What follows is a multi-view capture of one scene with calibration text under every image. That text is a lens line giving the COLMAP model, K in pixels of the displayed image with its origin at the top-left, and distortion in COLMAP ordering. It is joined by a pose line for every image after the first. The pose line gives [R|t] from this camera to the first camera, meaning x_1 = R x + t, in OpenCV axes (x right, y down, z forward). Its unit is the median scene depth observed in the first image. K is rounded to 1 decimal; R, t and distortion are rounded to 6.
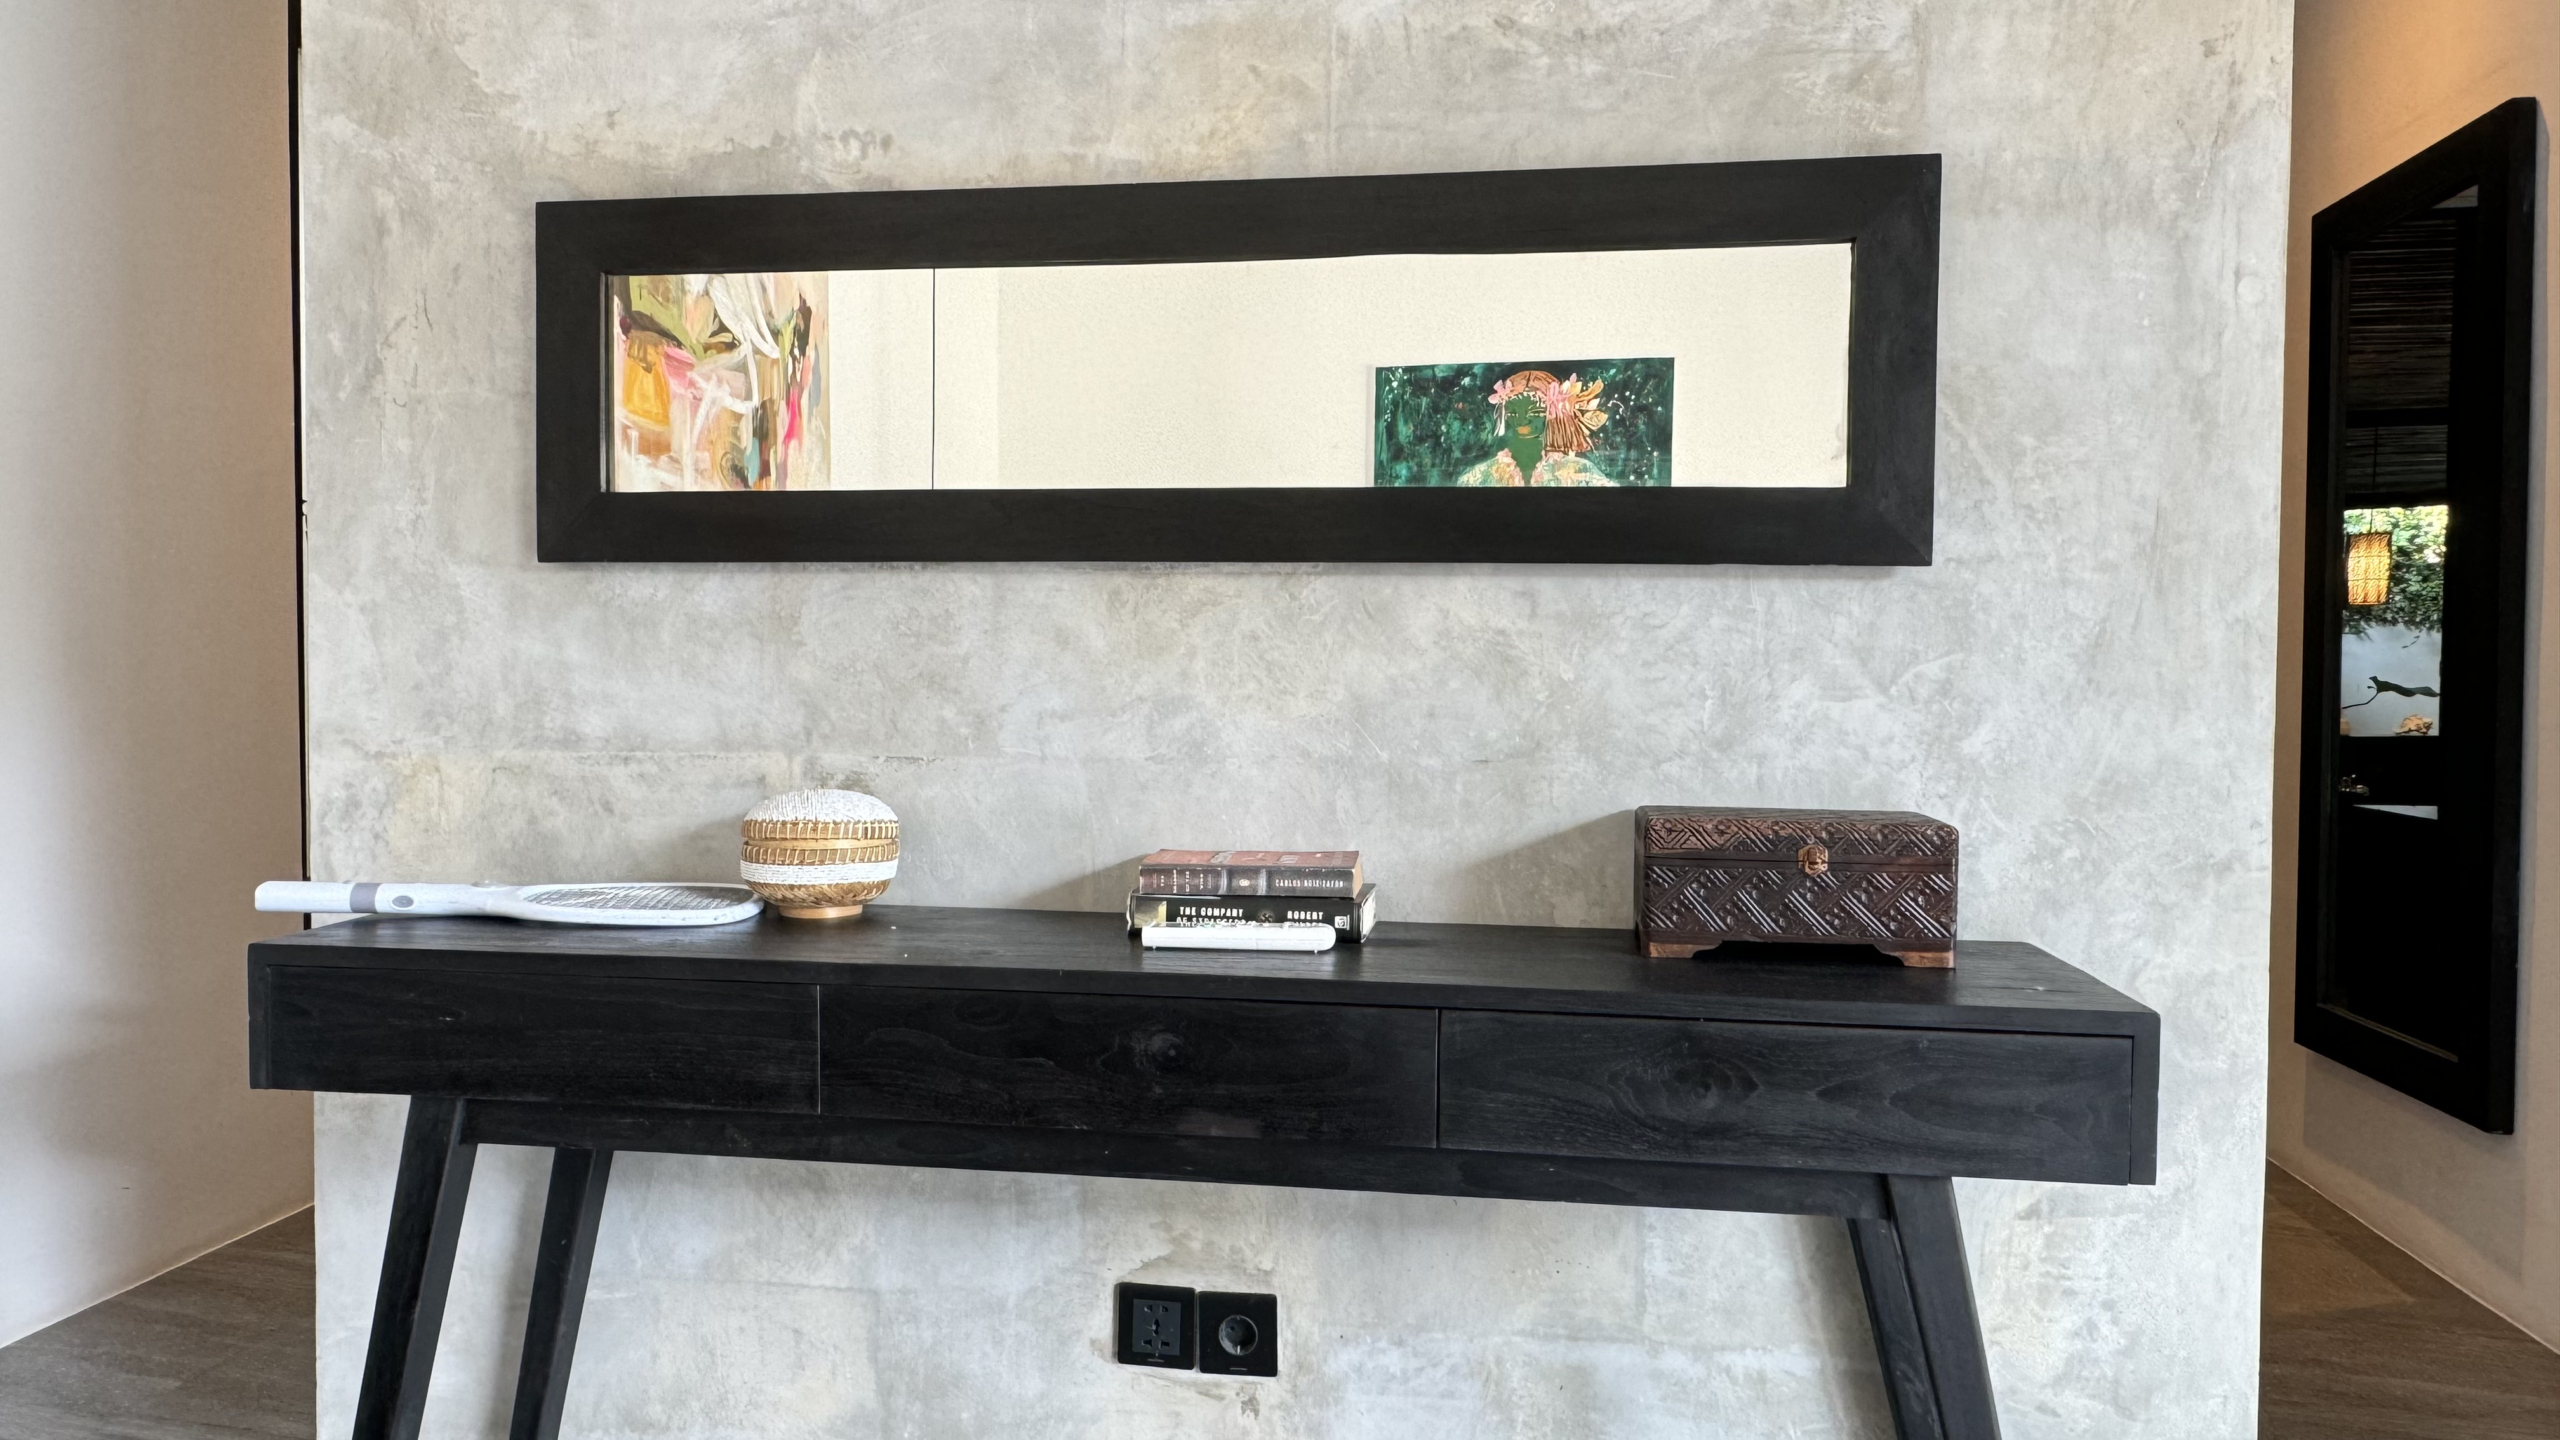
lens RADIAL K [[1621.2, 0, 1281.8], [0, 1621.2, 713.8], [0, 0, 1]] dist [-0.004335, -0.000791]
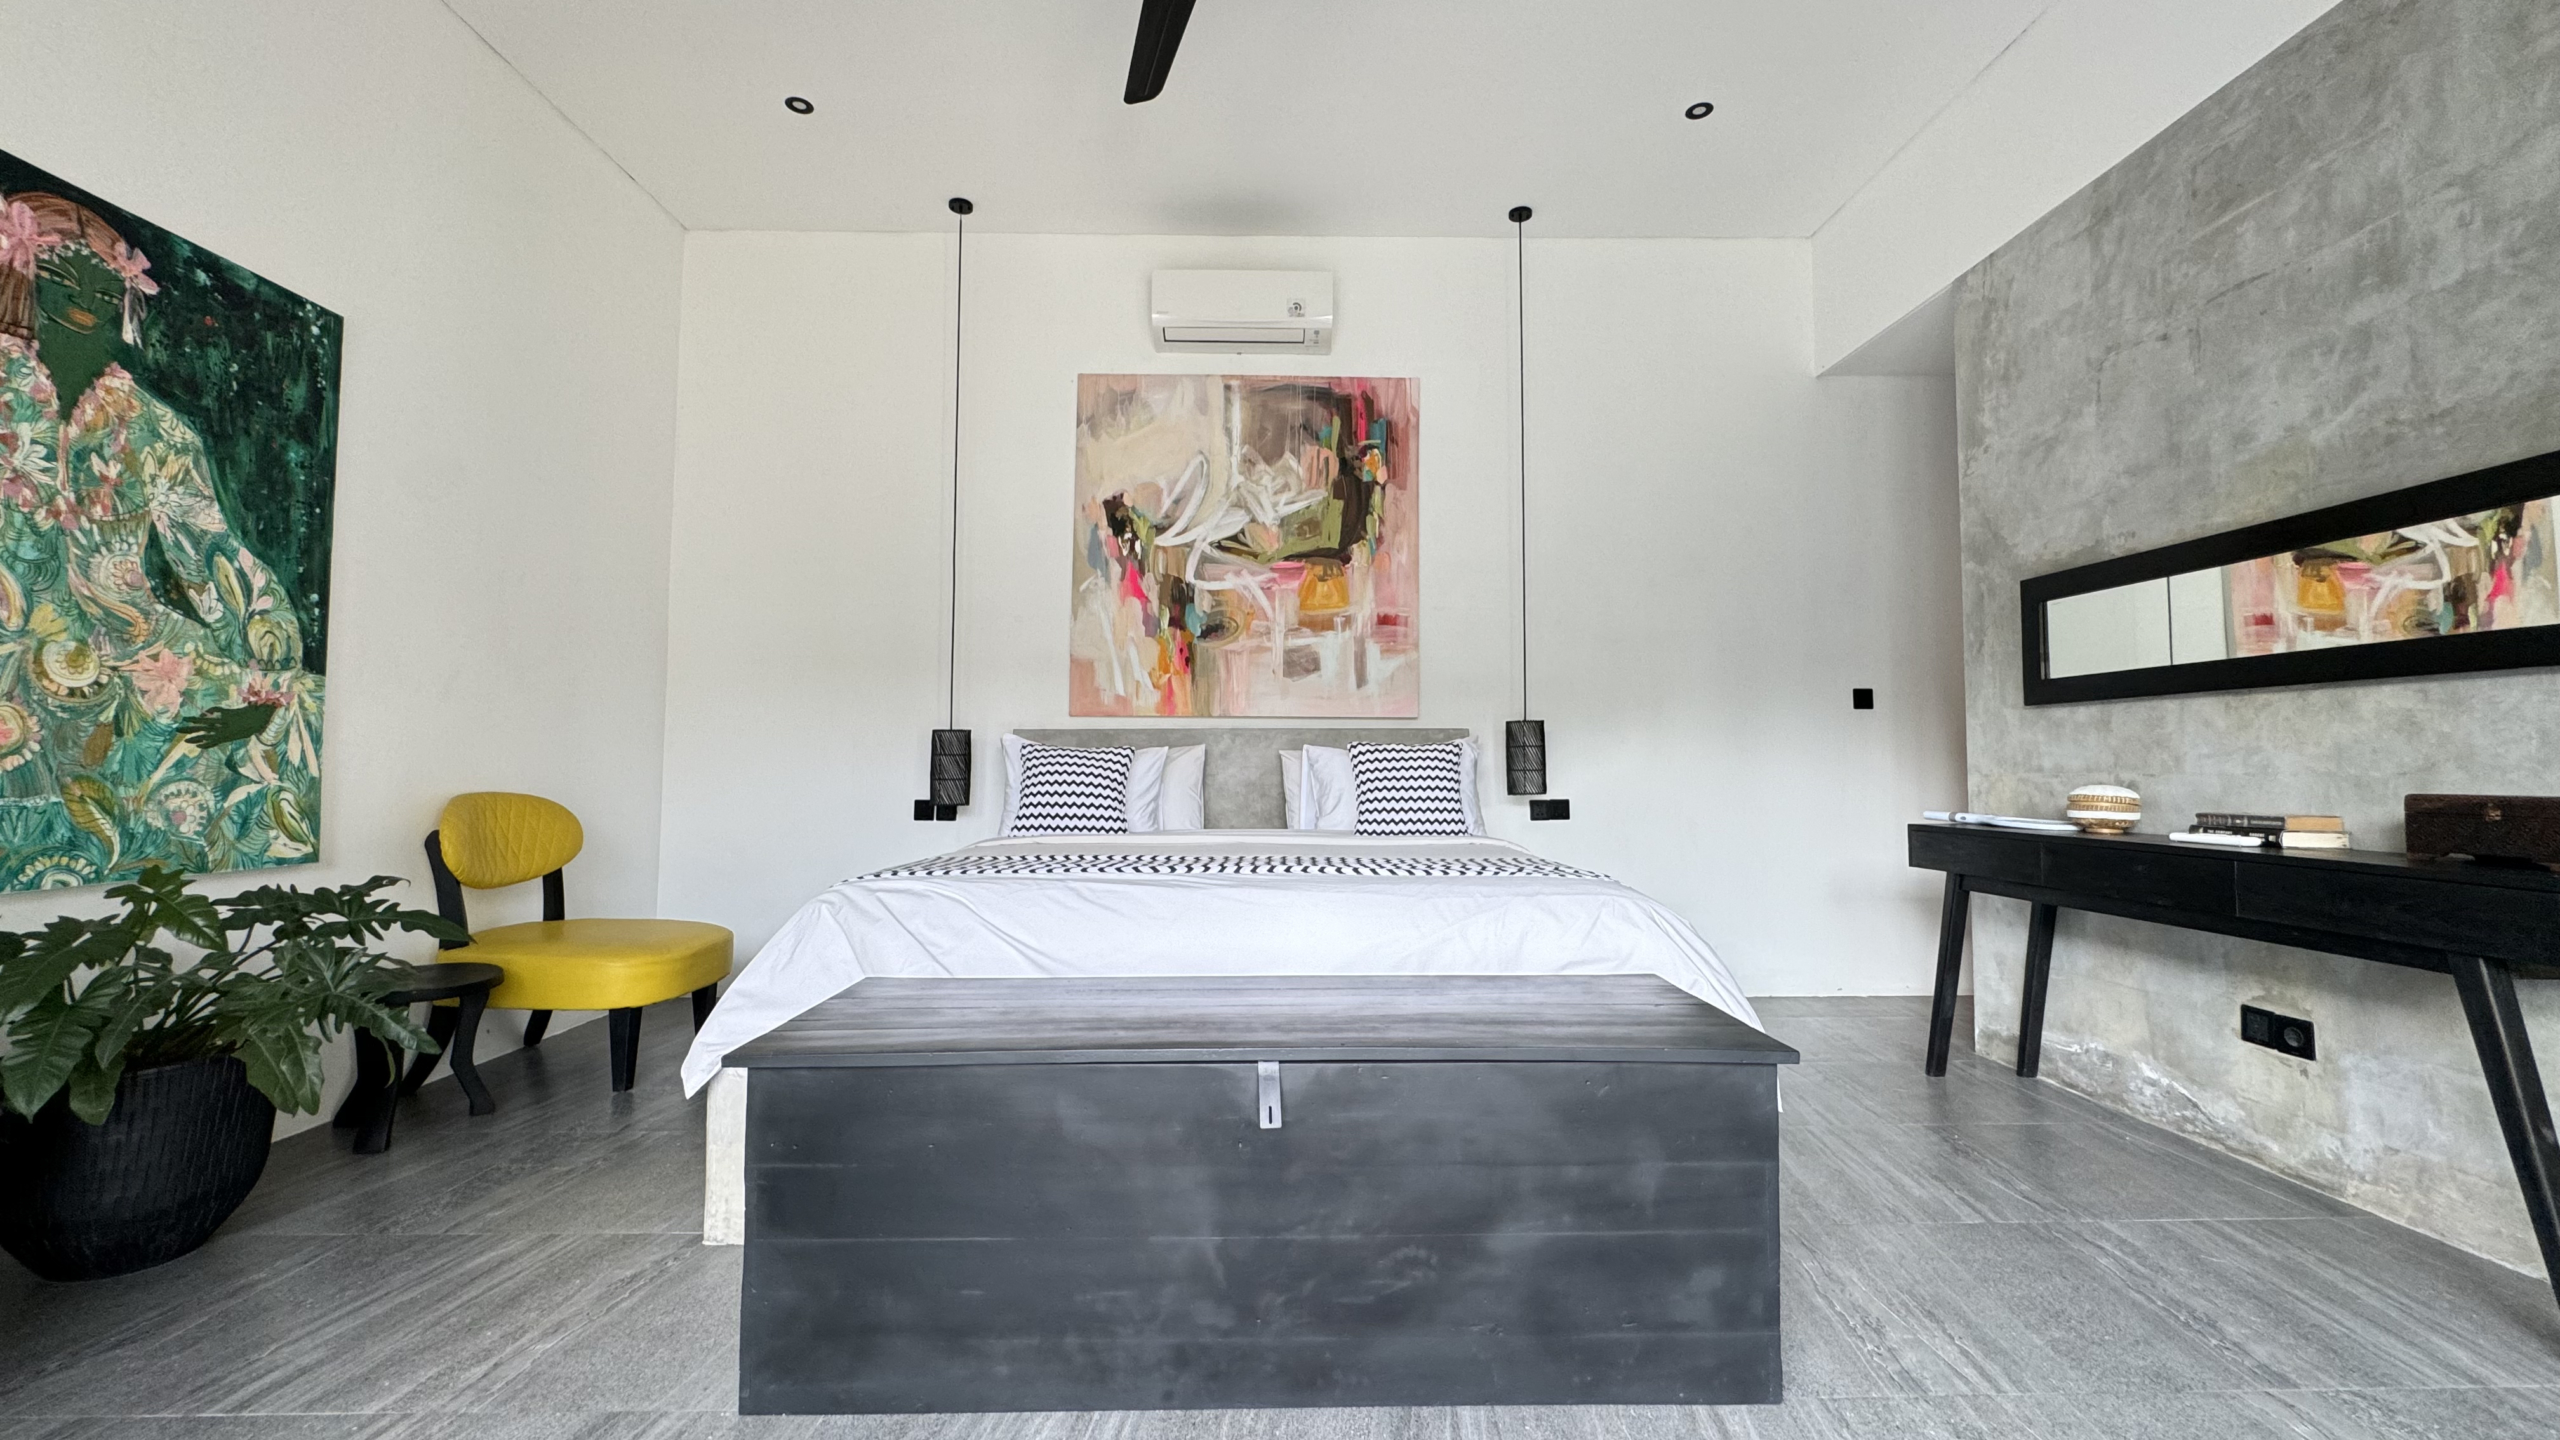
lens RADIAL K [[1032.6, 0, 1276.4], [0, 1032.6, 718.3], [0, 0, 1]] dist [-0.002414, 0.000244]
pose [[0.160998, -0.054517, -0.985448, 1.166368], [-0.032687, 0.997631, -0.060531, 0.083994], [0.986413, 0.041957, 0.158834, -0.606698]]
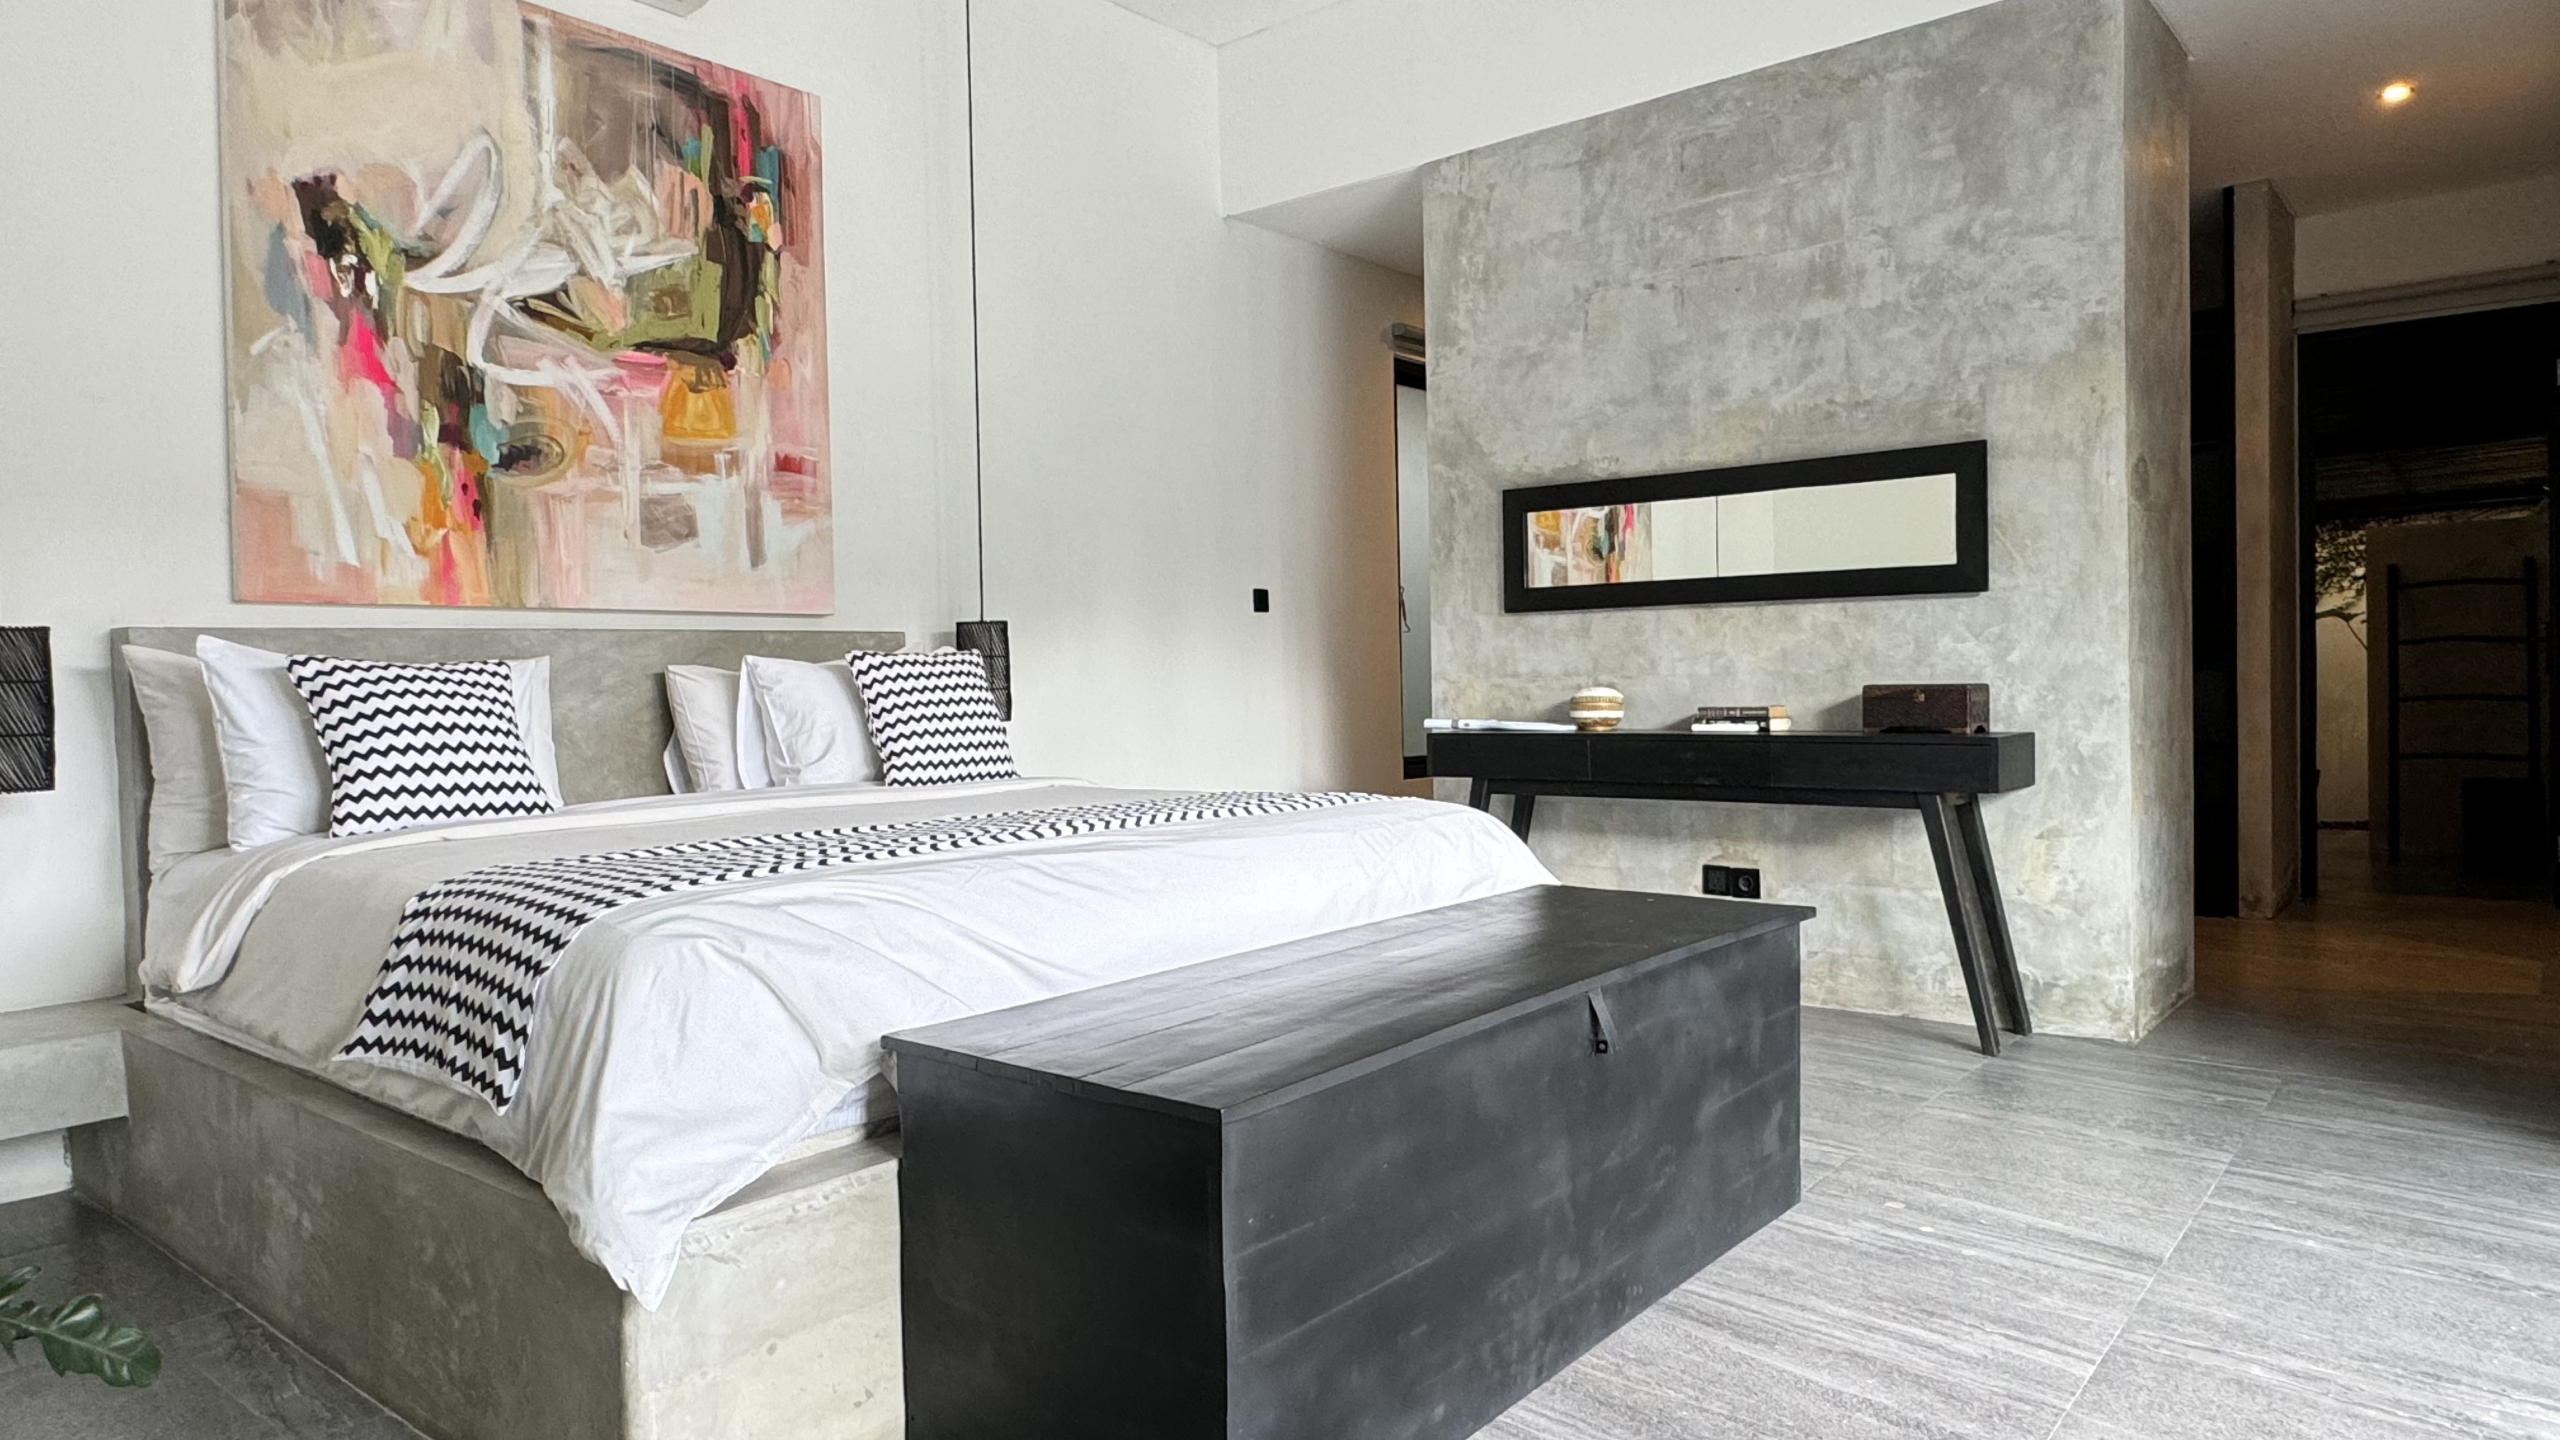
lens RADIAL K [[1582.2, 0, 1284.2], [0, 1582.2, 718.8], [0, 0, 1]] dist [-0.000350, -0.000866]
pose [[0.856176, -0.013089, -0.516519, 0.702571], [0.011689, 0.999914, -0.005963, 0.113827], [0.516553, -0.000932, 0.856255, -1.725594]]
